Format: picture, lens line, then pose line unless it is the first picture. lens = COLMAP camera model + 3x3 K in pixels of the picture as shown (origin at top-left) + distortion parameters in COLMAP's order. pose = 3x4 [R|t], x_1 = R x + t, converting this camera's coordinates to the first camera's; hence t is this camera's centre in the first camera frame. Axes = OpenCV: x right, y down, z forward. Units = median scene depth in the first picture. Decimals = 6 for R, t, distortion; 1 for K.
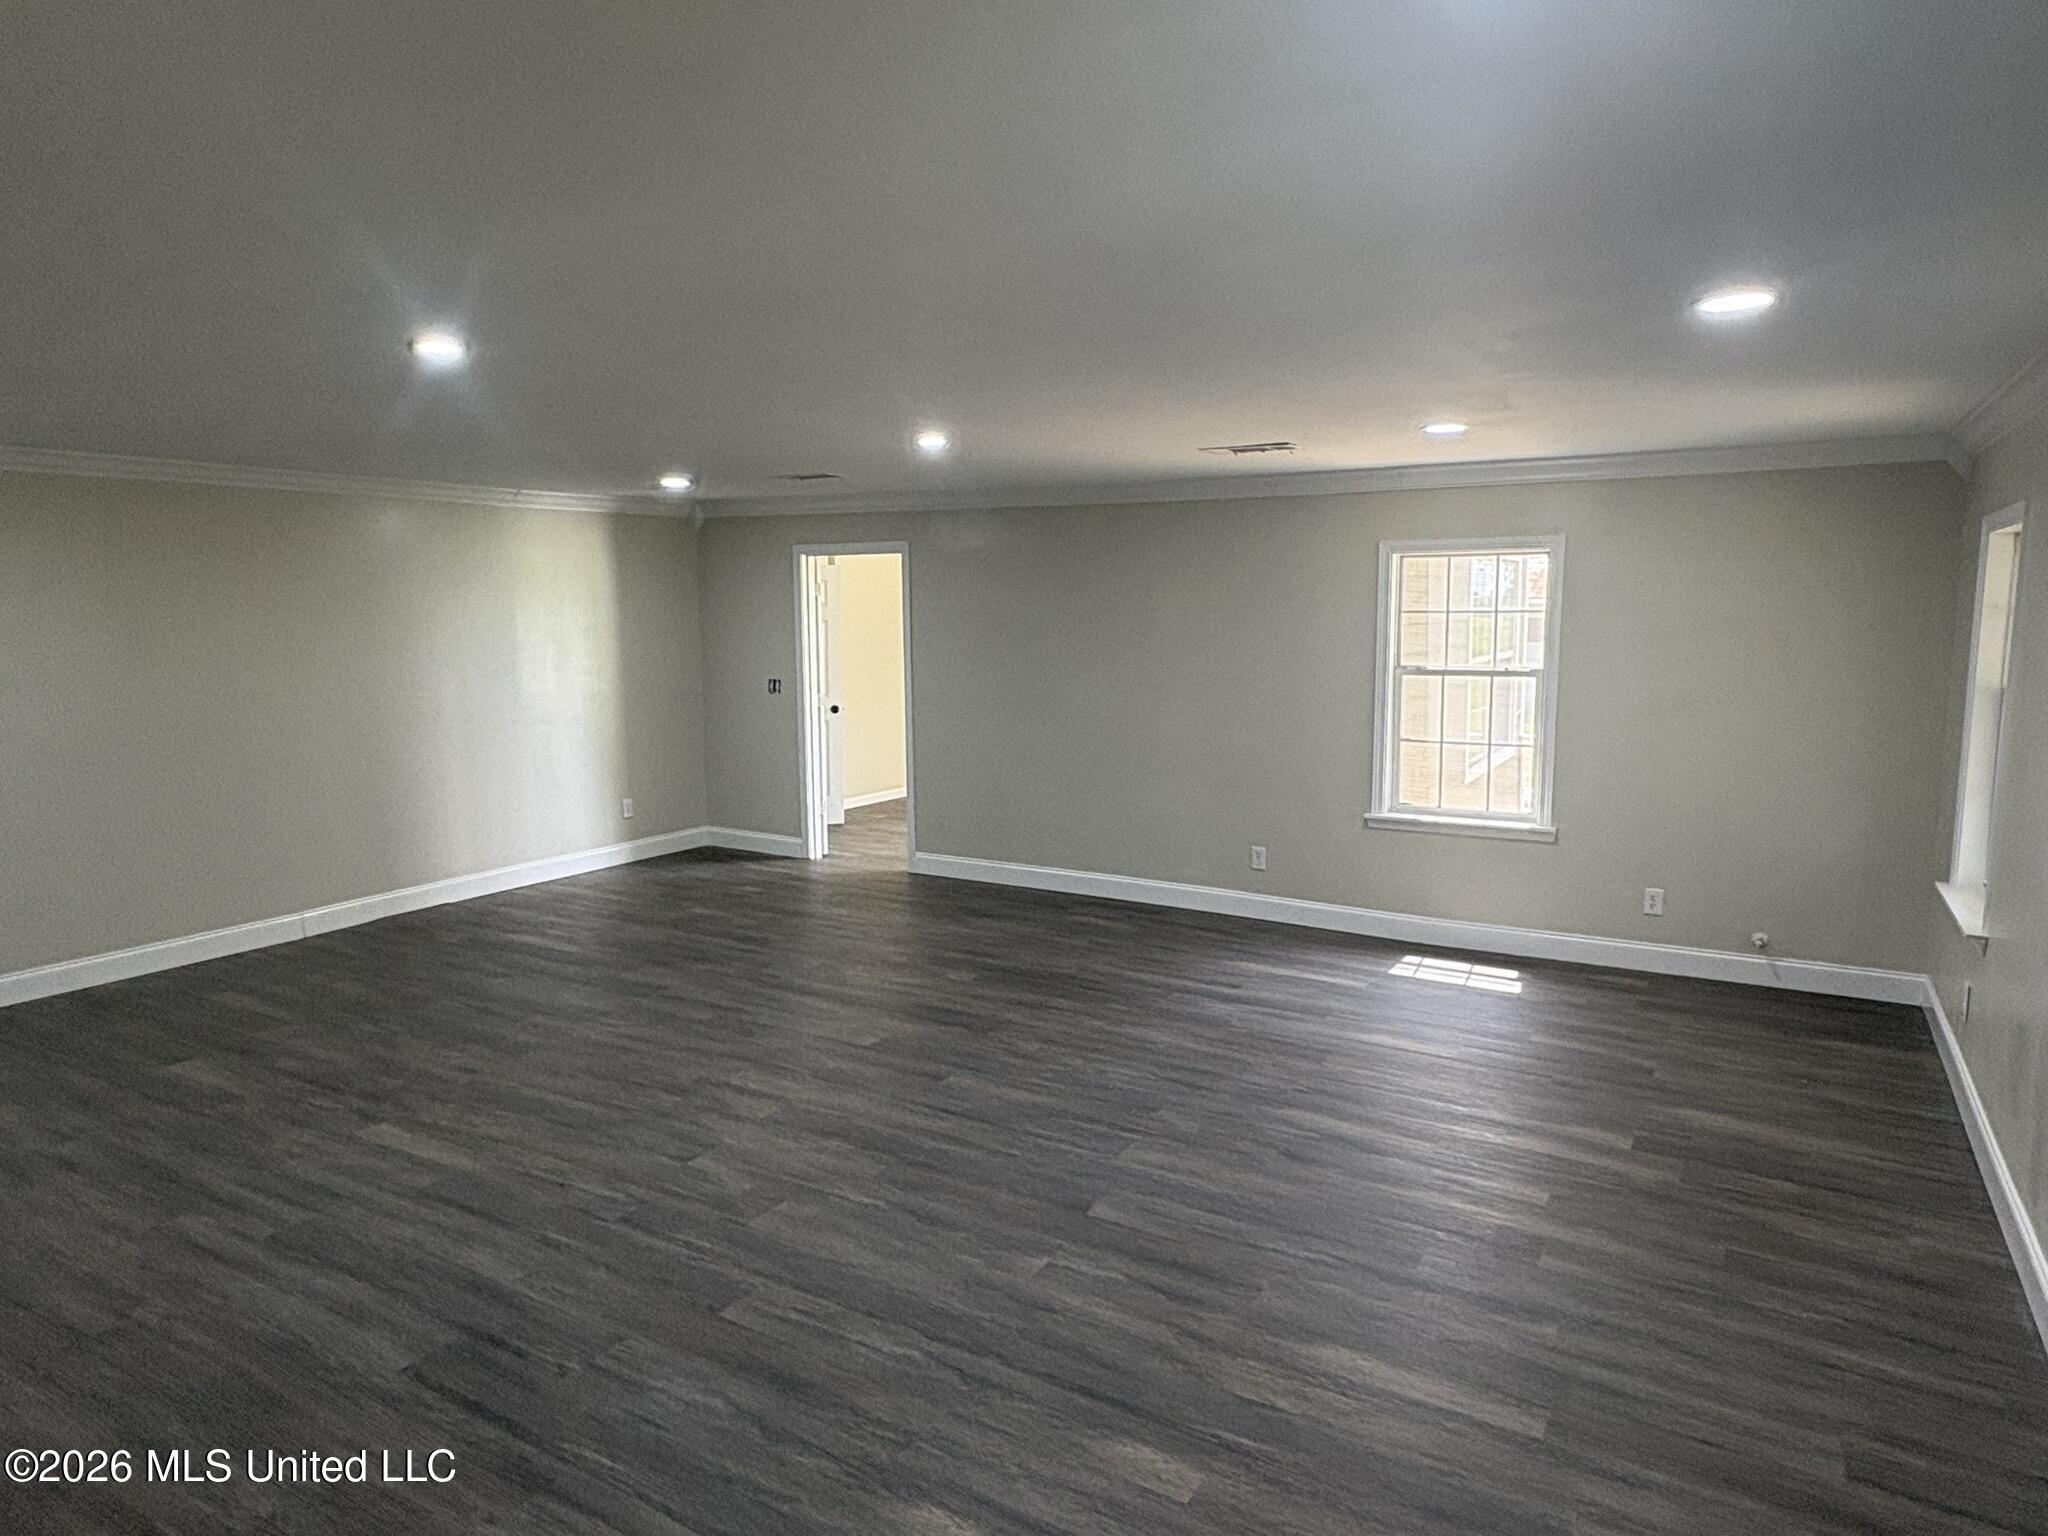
lens RADIAL K [[1270.6, 0, 1023.2], [0, 1270.6, 761.2], [0, 0, 1]] dist [-0.002260, 0.006049]
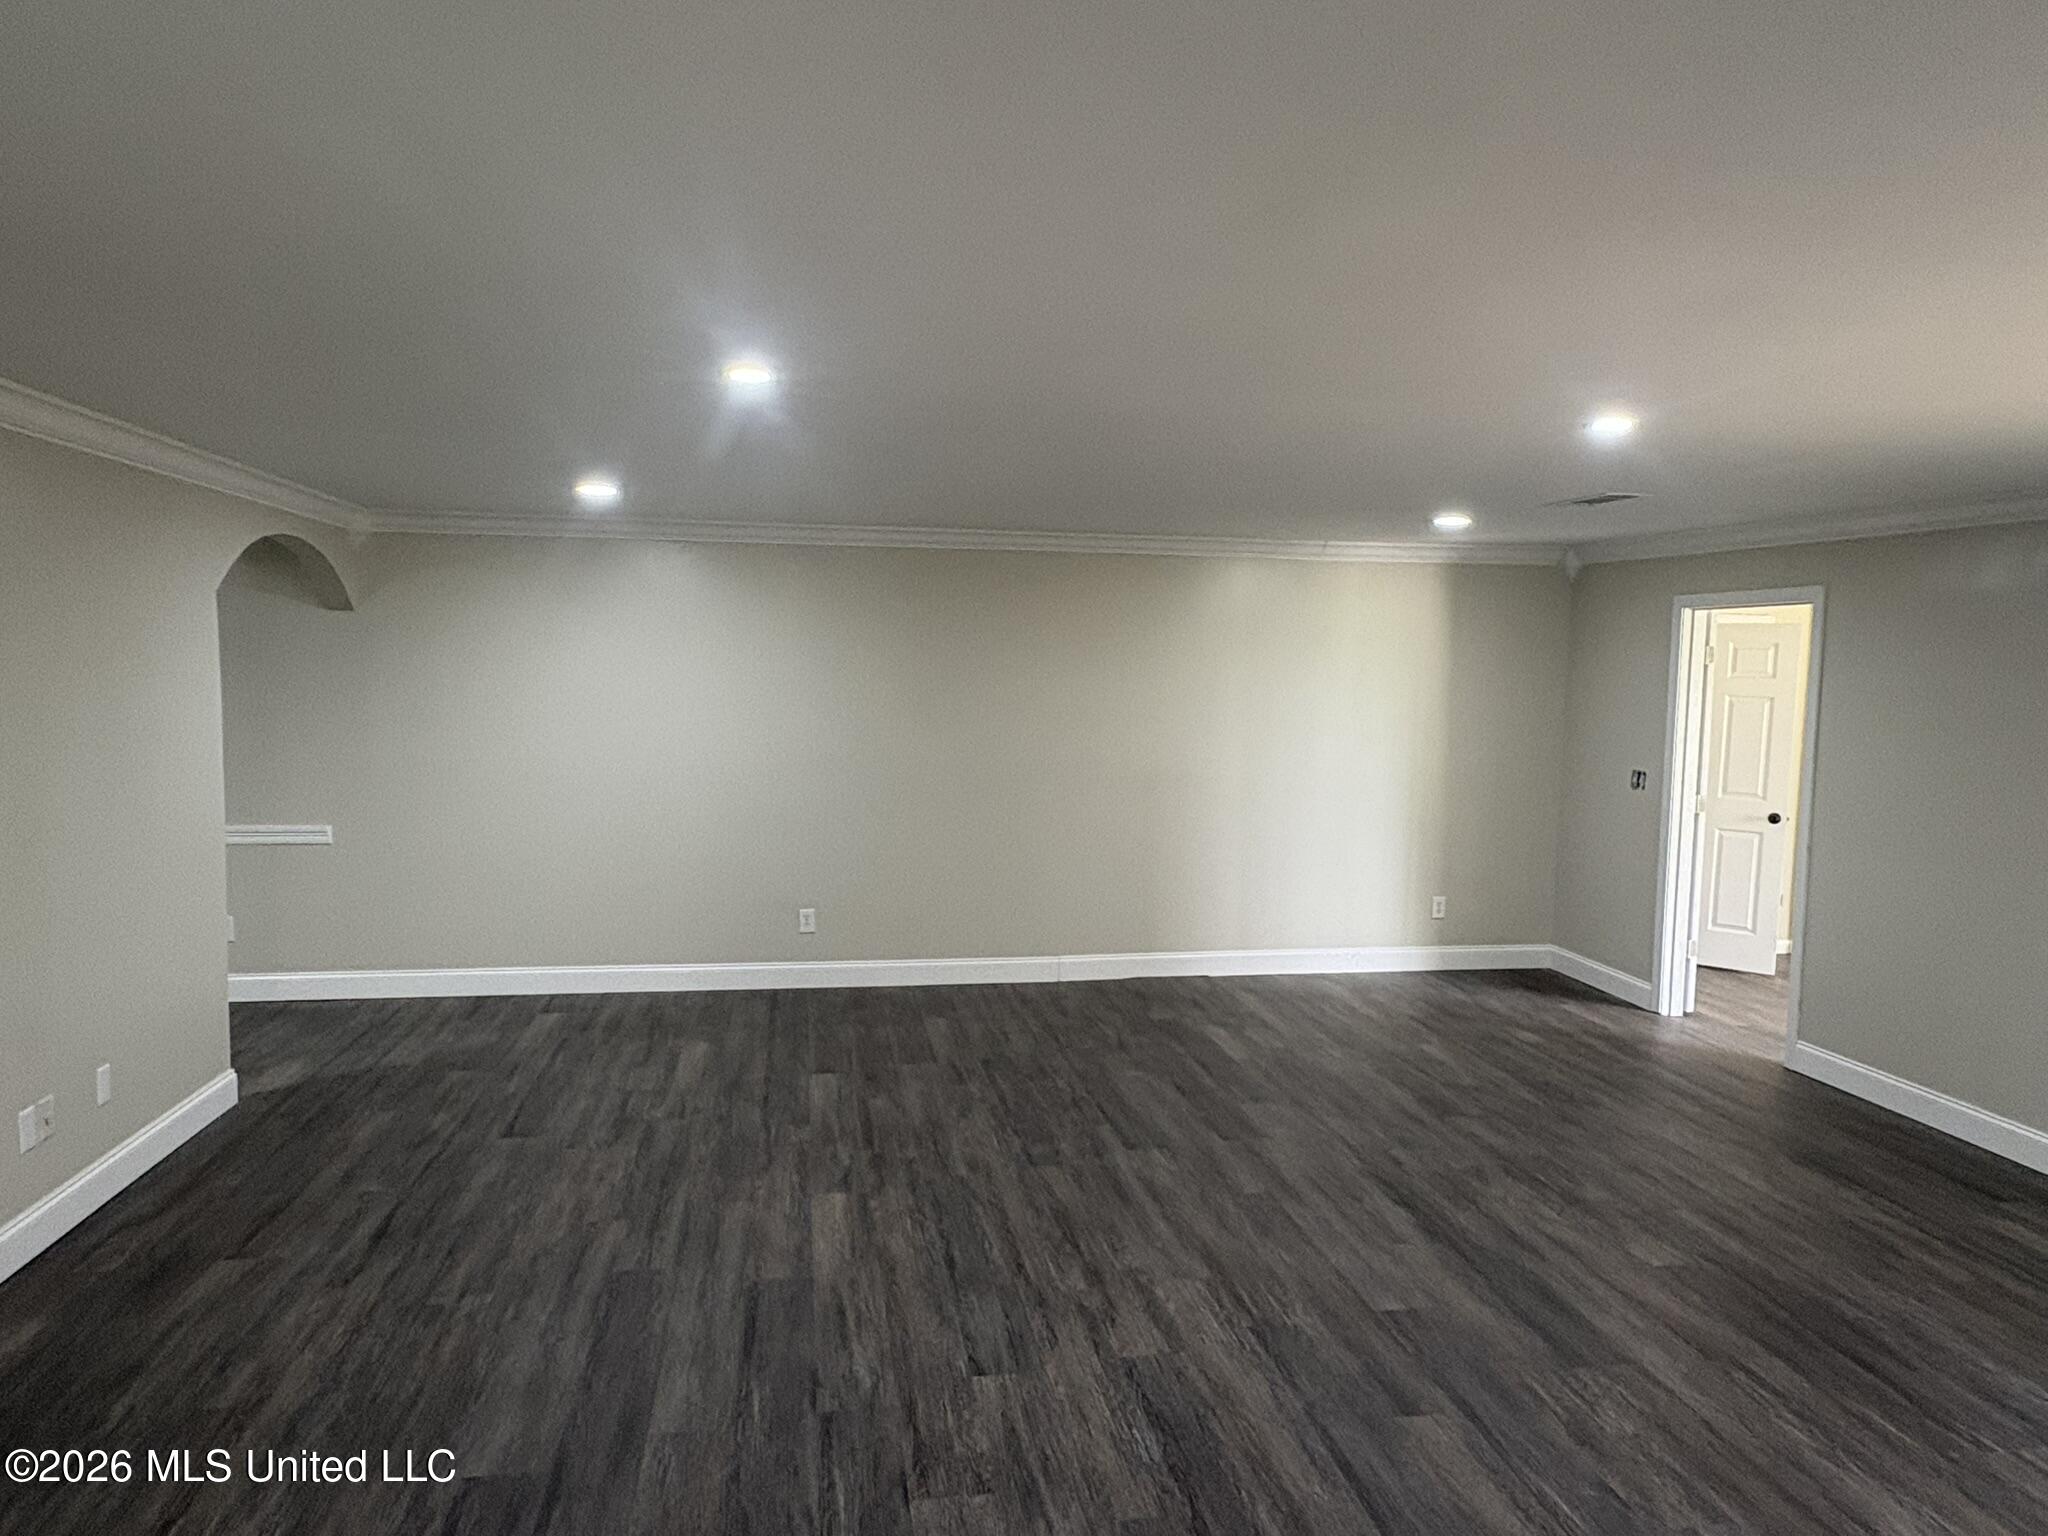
lens RADIAL K [[1270.6, 0, 1024.2], [0, 1270.6, 775.4], [0, 0, 1]] dist [-0.002260, 0.006049]
pose [[0.644938, 0.083495, -0.759660, 0.151852], [-0.112777, 0.993529, 0.013454, -0.031441], [0.755868, 0.076995, 0.650181, 0.231290]]
